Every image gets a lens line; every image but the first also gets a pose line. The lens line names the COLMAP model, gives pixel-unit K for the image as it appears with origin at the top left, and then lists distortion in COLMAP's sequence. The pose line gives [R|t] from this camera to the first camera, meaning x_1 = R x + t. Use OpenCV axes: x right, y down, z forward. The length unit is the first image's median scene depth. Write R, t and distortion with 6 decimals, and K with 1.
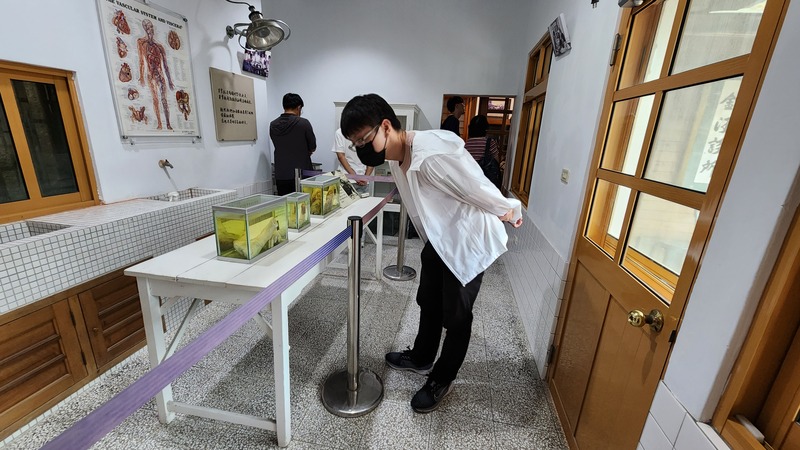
lens RADIAL K [[329.7, 0, 400.0], [0, 329.7, 227.0], [0, 0, 1]] dist [0.010698, -0.001153]
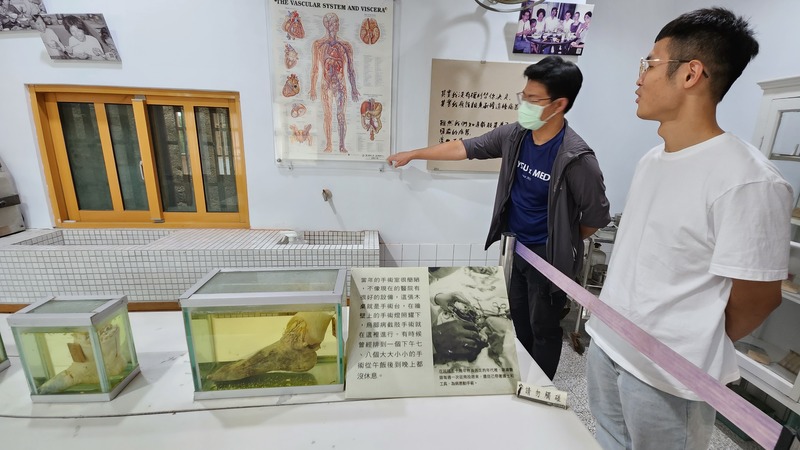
lens RADIAL K [[329.7, 0, 401.7], [0, 329.7, 224.8], [0, 0, 1]] dist [0.010698, -0.001153]
pose [[0.272474, 0.177011, -0.945741, 0.096916], [-0.281912, 0.954481, 0.097426, -0.259122], [0.919937, 0.240070, 0.309973, 0.974932]]
